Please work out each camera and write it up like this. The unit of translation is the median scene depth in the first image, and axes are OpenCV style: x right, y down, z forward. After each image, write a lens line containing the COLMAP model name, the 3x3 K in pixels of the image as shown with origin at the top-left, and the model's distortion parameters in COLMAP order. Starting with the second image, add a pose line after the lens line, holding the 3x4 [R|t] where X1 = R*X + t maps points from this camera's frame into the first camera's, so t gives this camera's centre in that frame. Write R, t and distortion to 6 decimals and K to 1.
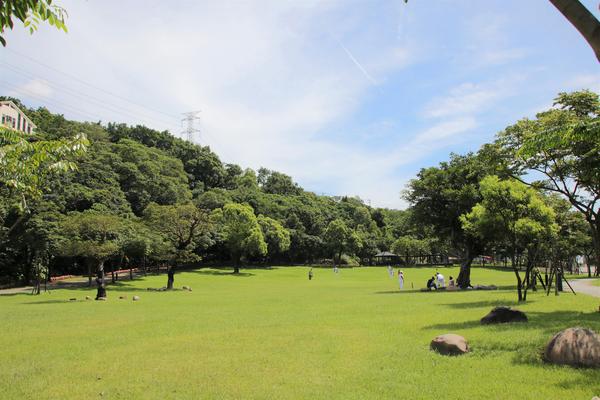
lens RADIAL K [[506.8, 0, 295.9], [0, 506.8, 203.1], [0, 0, 1]] dist [-0.137302, 0.166635]
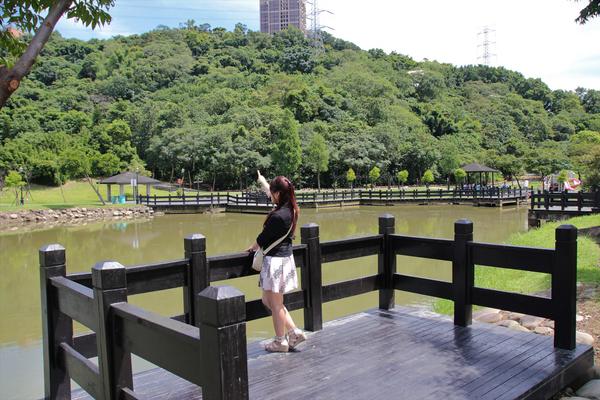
lens RADIAL K [[506.8, 0, 295.9], [0, 506.8, 203.1], [0, 0, 1]] dist [-0.137302, 0.166635]
pose [[0.875091, 0.027543, -0.483173, -0.092373], [0.072633, 0.979596, 0.187390, -0.075133], [0.478476, -0.199078, 0.855236, -0.470893]]
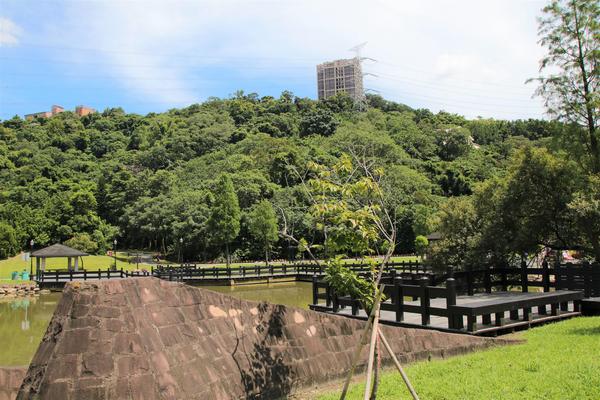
lens RADIAL K [[506.8, 0, 295.9], [0, 506.8, 203.1], [0, 0, 1]] dist [-0.137302, 0.166635]
pose [[0.790400, -0.056008, -0.610026, -0.032510], [0.105523, 0.993374, 0.045521, -0.062679], [0.603435, -0.100351, 0.791073, -0.369210]]
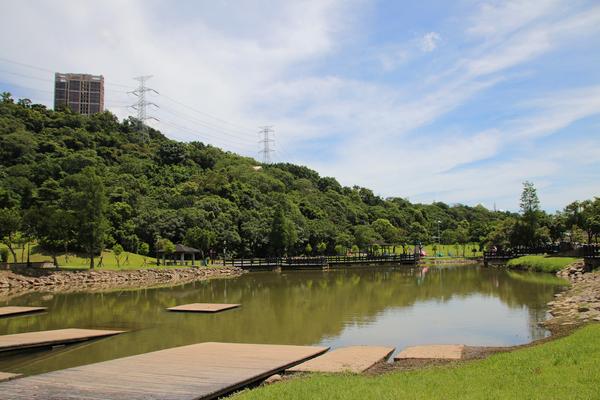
lens RADIAL K [[499.6, 0, 294.4], [0, 499.6, 201.0], [0, 0, 1]] dist [-0.143051, 0.160415]
pose [[0.999912, -0.003805, -0.012682, -0.274504], [0.004400, 0.998876, 0.047205, -0.106133], [0.012488, -0.047257, 0.998805, -0.725078]]
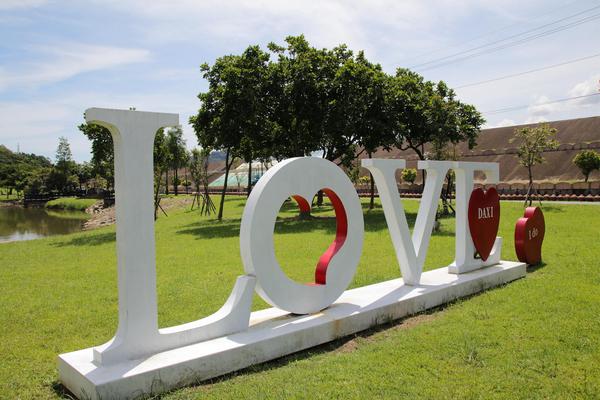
lens RADIAL K [[506.8, 0, 295.9], [0, 506.8, 203.1], [0, 0, 1]] dist [-0.137302, 0.166635]
pose [[0.627242, -0.021528, 0.778527, -0.339806], [-0.109392, 0.987273, 0.115435, -0.123096], [-0.771104, -0.157571, 0.616904, -0.835589]]
